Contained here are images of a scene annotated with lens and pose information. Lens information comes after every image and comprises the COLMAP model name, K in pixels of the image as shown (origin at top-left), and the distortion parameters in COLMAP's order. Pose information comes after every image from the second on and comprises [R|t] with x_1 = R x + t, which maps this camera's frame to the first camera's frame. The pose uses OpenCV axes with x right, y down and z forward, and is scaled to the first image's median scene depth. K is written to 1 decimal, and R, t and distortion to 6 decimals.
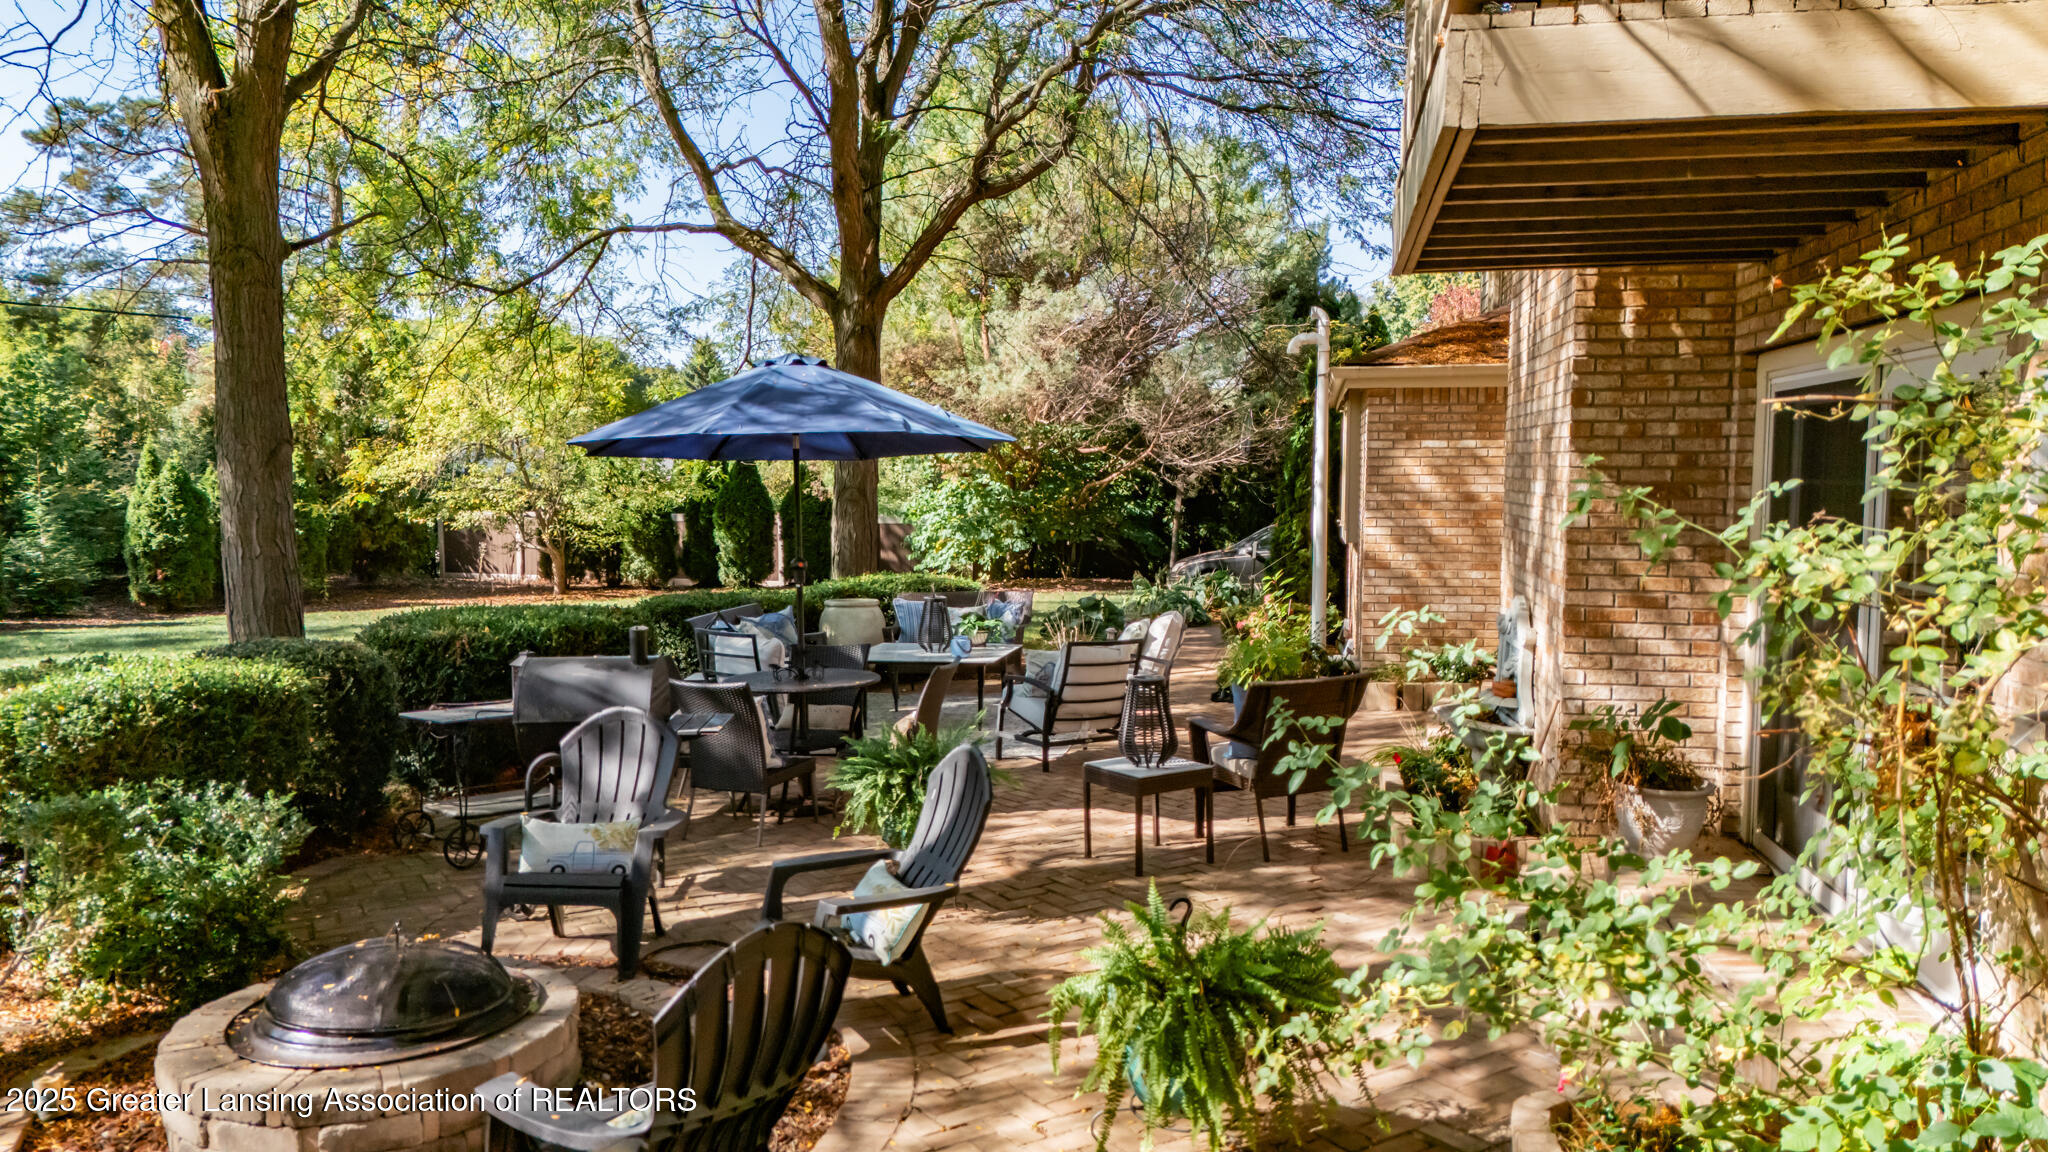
lens RADIAL K [[1482.0, 0, 1016.6], [0, 1482.0, 570.7], [0, 0, 1]] dist [0.031032, -0.040932]
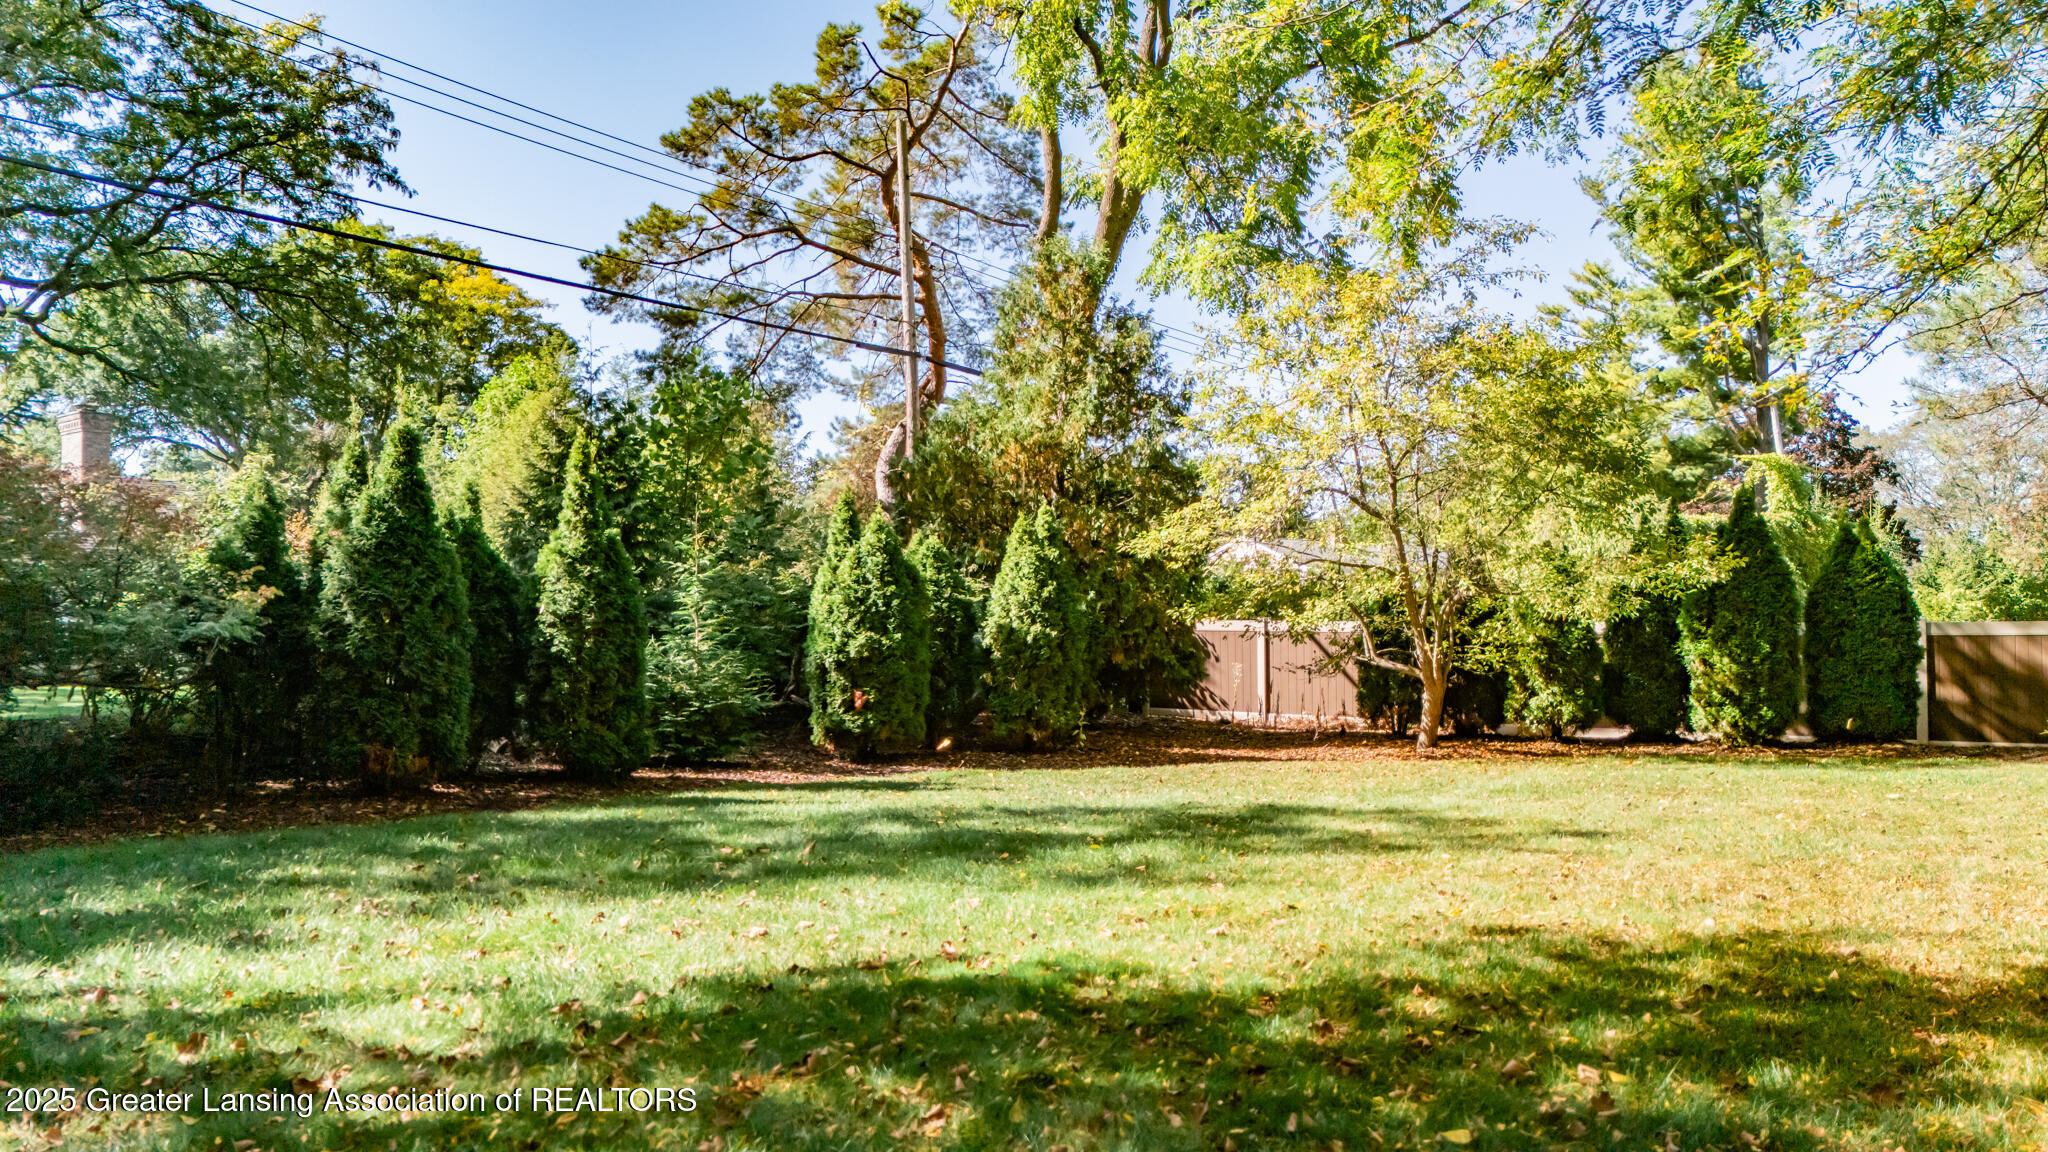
lens RADIAL K [[1482.0, 0, 1023.6], [0, 1482.0, 581.8], [0, 0, 1]] dist [0.031032, -0.040932]
pose [[0.952340, -0.008148, -0.304931, -0.323989], [-0.019037, 0.996107, -0.086073, 0.005636], [0.304445, 0.087776, 0.948477, 0.437505]]
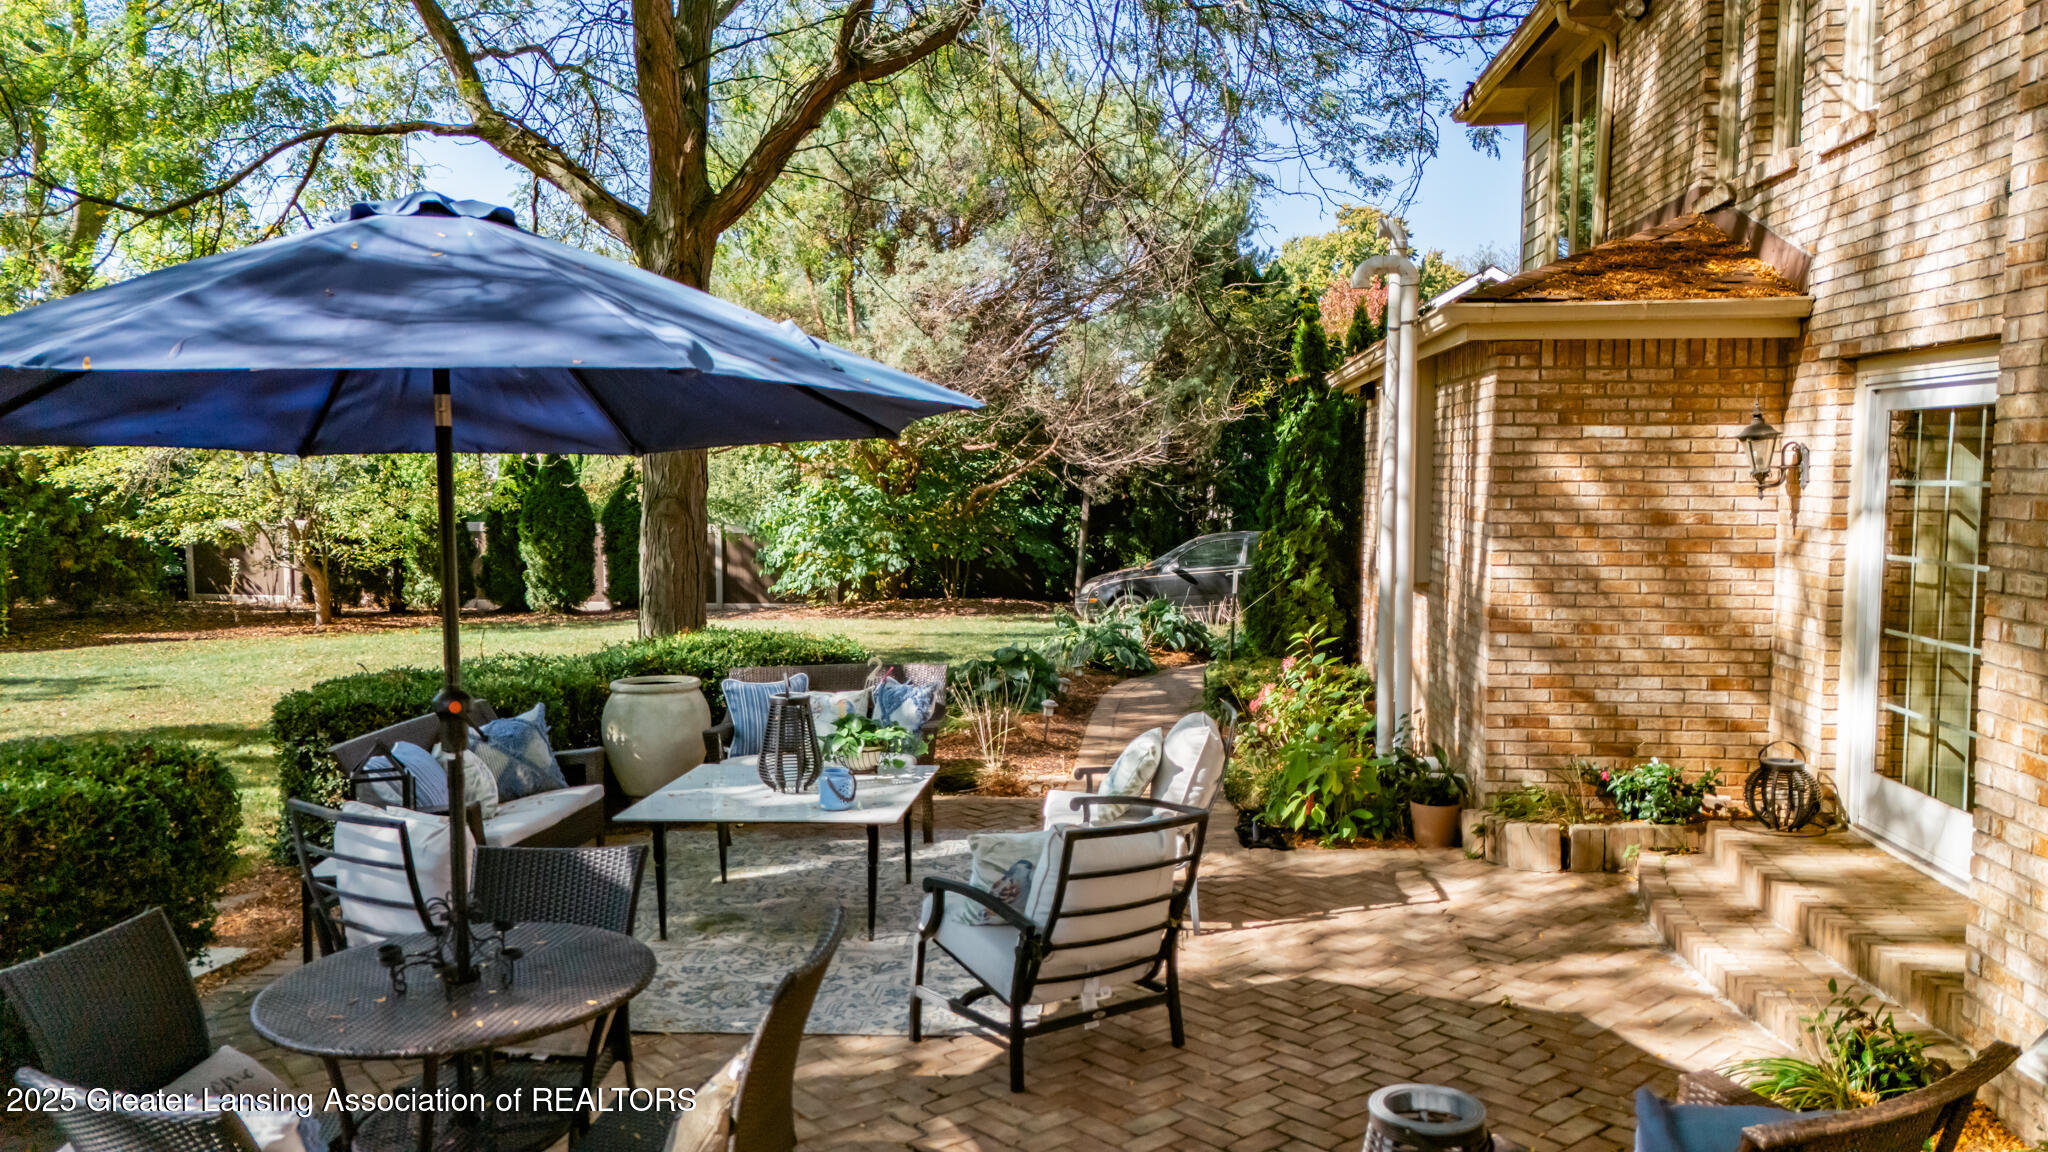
lens RADIAL K [[1482.0, 0, 1032.4], [0, 1482.0, 579.2], [0, 0, 1]] dist [0.031032, -0.040932]
pose [[0.994529, -0.007416, 0.104199, -0.008581], [0.006773, 0.999956, 0.006527, -0.012281], [-0.104243, -0.005785, 0.994535, 0.170021]]
